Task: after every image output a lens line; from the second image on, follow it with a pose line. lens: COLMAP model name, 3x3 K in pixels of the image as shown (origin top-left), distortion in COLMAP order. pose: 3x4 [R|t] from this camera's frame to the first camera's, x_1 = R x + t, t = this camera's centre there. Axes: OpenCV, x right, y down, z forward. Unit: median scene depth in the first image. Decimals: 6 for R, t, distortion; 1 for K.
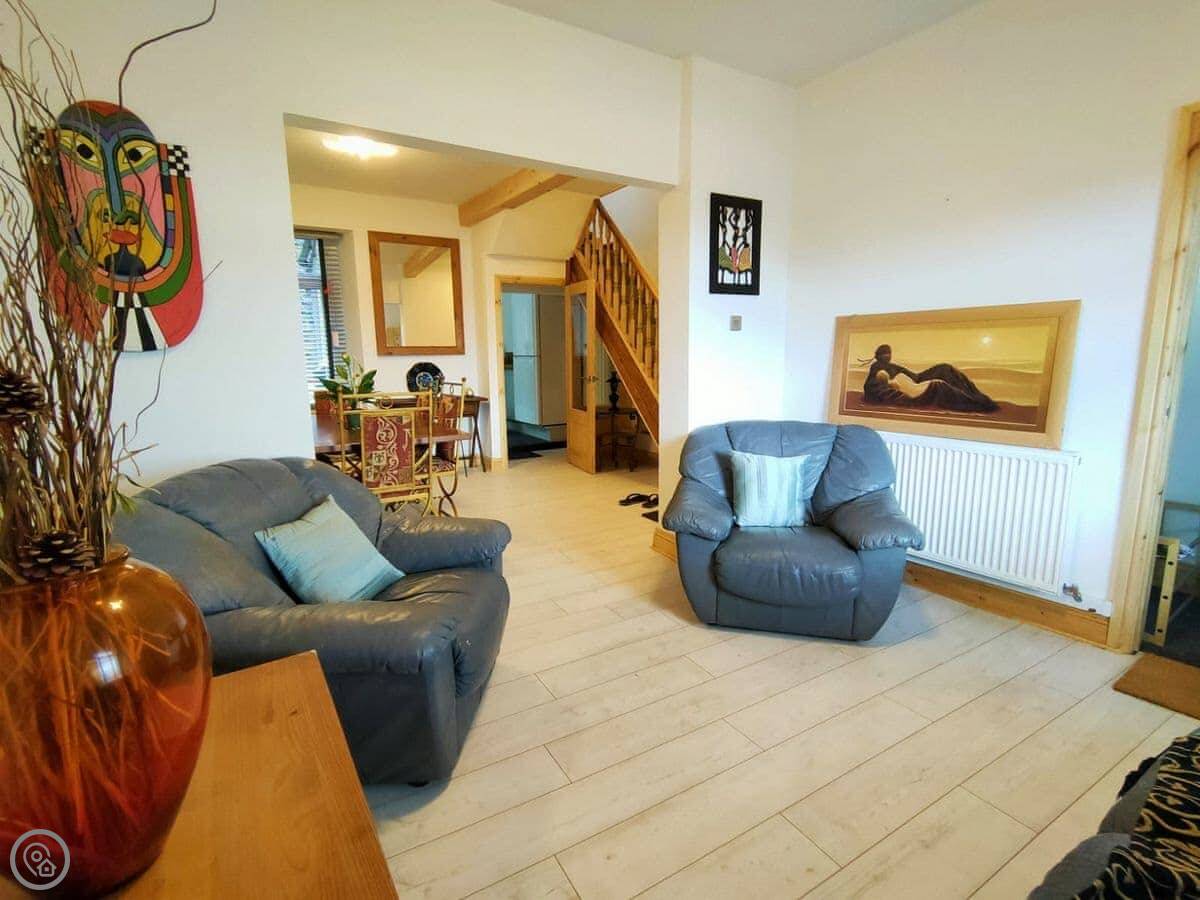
lens RADIAL K [[563.9, 0, 601.2], [0, 563.9, 446.8], [0, 0, 1]] dist [0.001282, 0.001212]
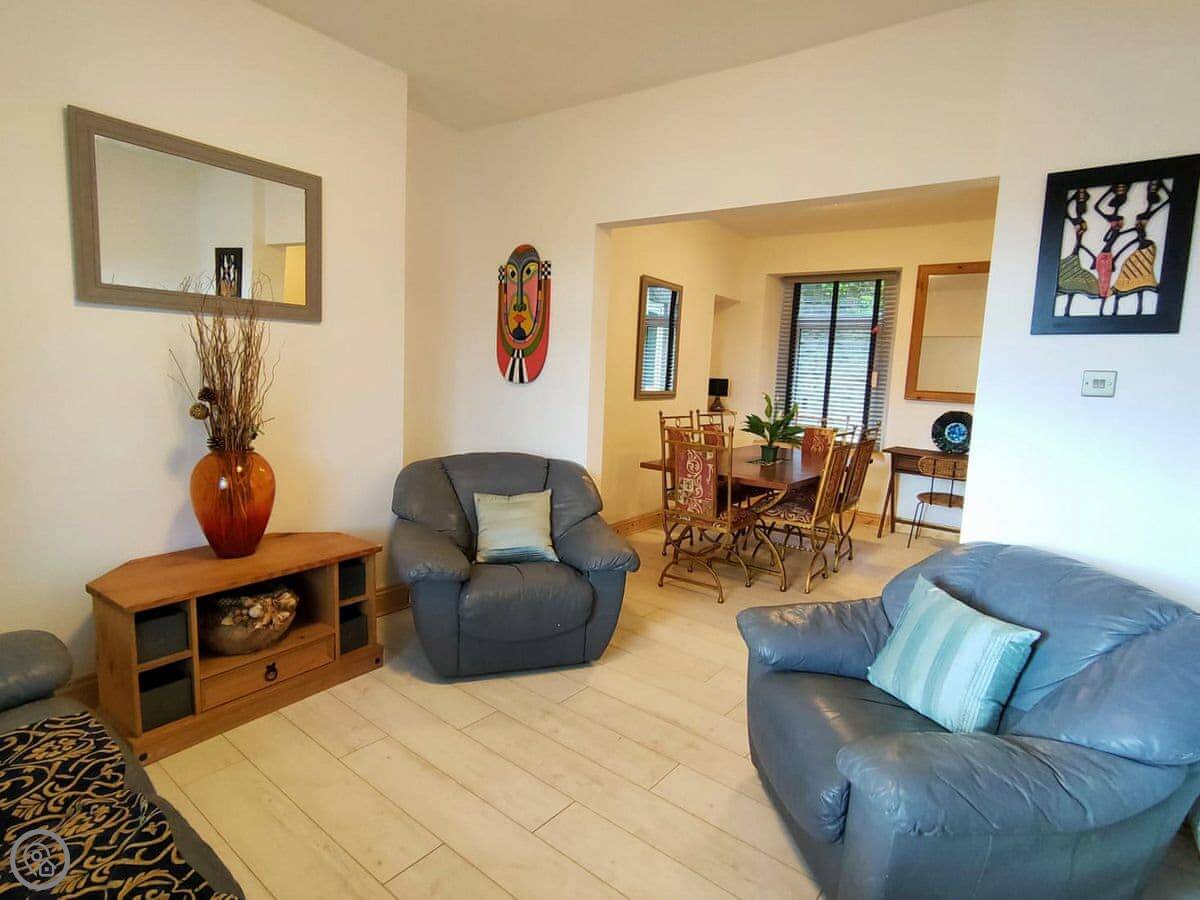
lens RADIAL K [[627.5, 0, 610.5], [0, 627.5, 451.1], [0, 0, 1]] dist [0.004578, -0.001017]
pose [[0.375663, 0.147728, -0.914906, 0.688614], [-0.205780, 0.975866, 0.073077, -0.106347], [0.903621, 0.160817, 0.396996, 0.342102]]
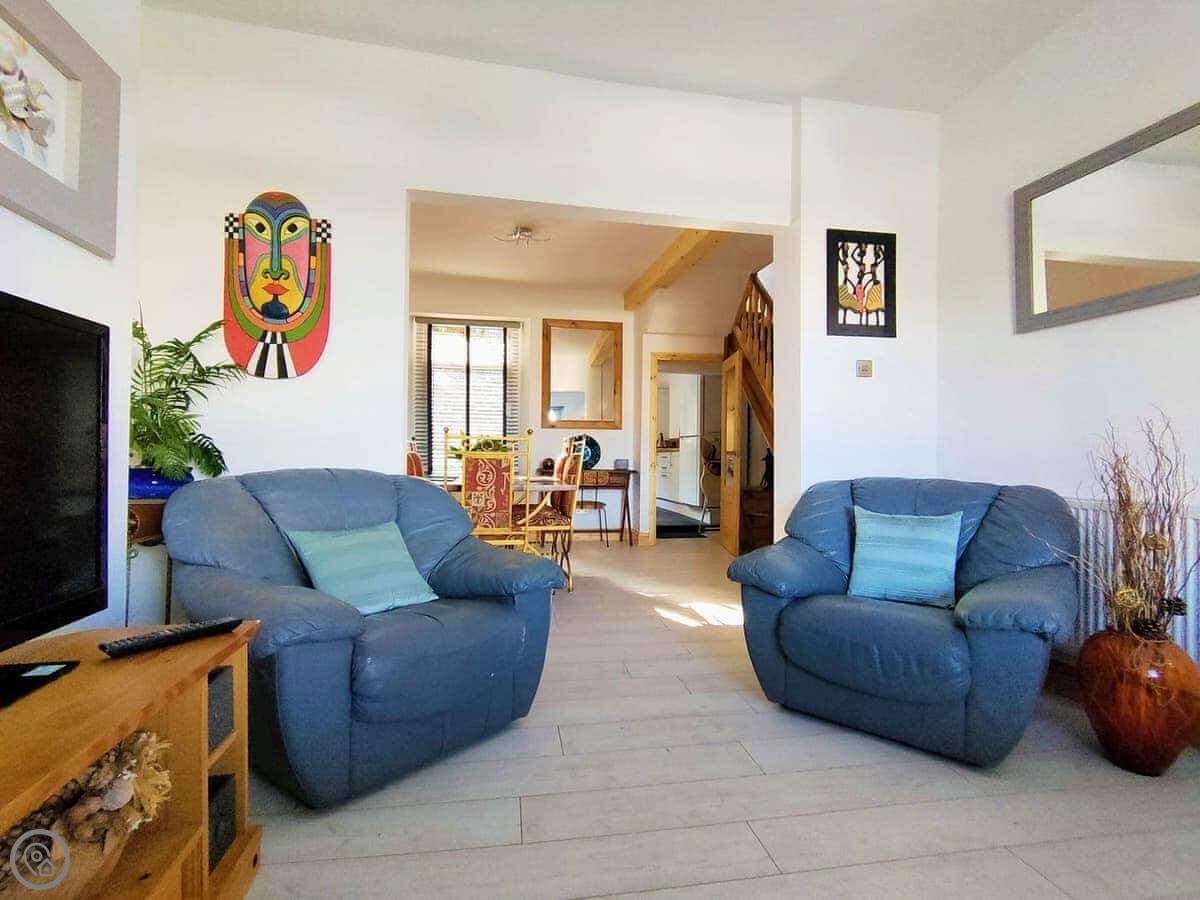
lens RADIAL K [[563.9, 0, 606.3], [0, 563.9, 449.4], [0, 0, 1]] dist [0.001282, 0.001212]
pose [[0.937358, 0.018014, -0.347903, 0.183595], [-0.078312, 0.983998, -0.160046, 0.078984], [0.339453, 0.177266, 0.923769, 0.091235]]
